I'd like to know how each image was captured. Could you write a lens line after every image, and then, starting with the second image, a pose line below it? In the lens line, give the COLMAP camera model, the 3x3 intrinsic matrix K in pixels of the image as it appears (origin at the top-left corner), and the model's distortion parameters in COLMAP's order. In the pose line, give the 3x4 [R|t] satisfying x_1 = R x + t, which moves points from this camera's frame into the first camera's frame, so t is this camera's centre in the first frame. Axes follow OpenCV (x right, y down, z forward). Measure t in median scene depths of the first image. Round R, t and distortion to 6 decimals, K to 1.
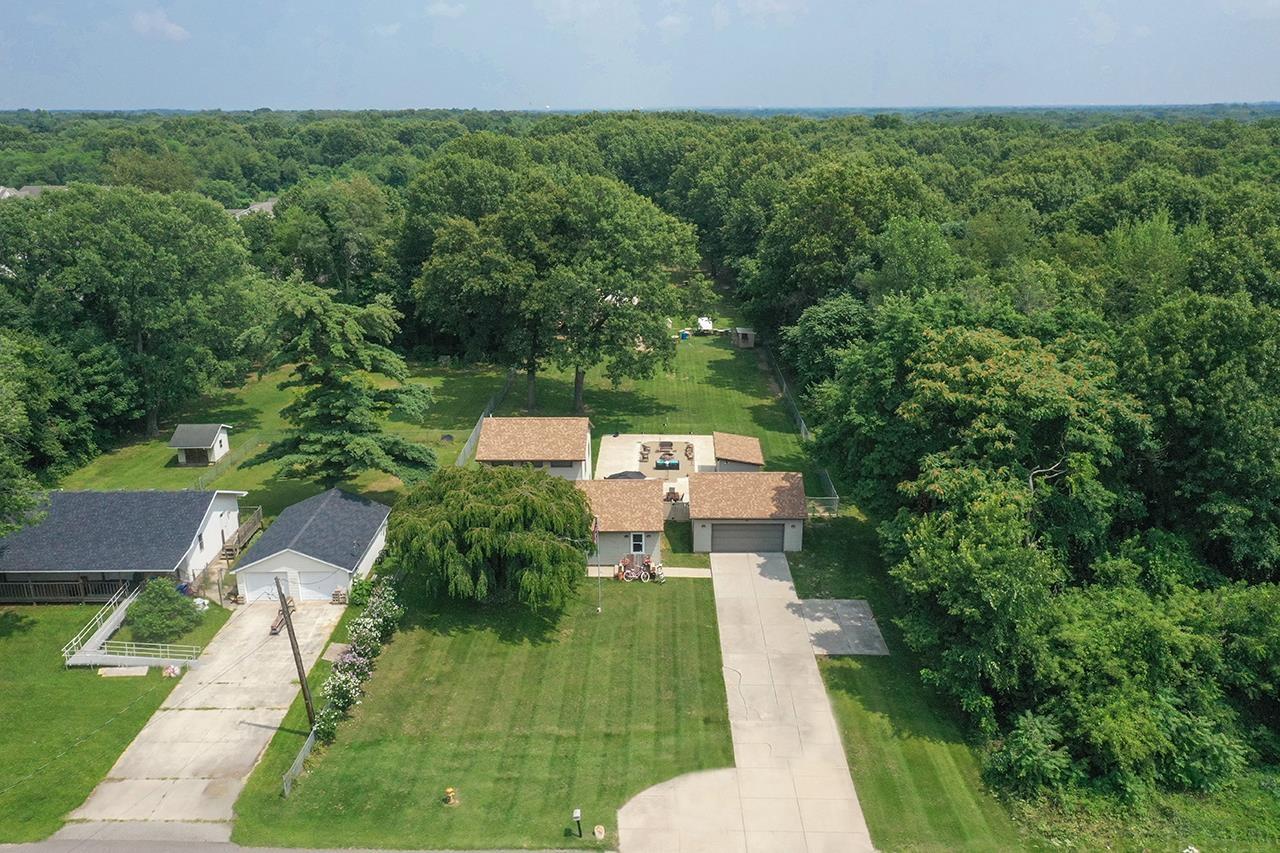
lens RADIAL K [[1022.1, 0, 639.7], [0, 1022.1, 406.5], [0, 0, 1]] dist [0.005637, -0.001756]
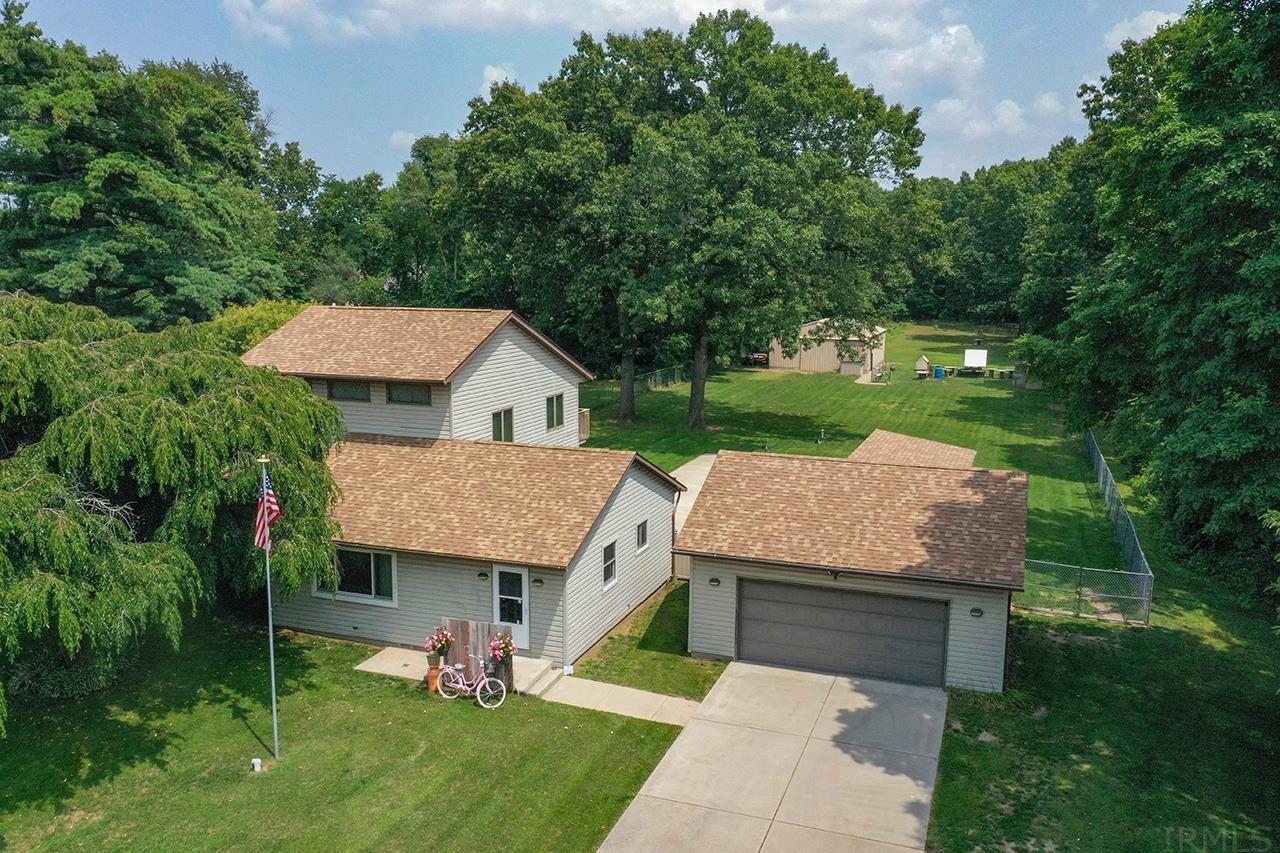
lens RADIAL K [[1022.1, 0, 639.7], [0, 1022.1, 406.5], [0, 0, 1]] dist [0.005637, -0.001756]
pose [[0.943280, 0.058380, -0.326826, 0.151492], [-0.103807, 0.986924, -0.123313, 0.103718], [0.315353, 0.150245, 0.937005, 0.647014]]
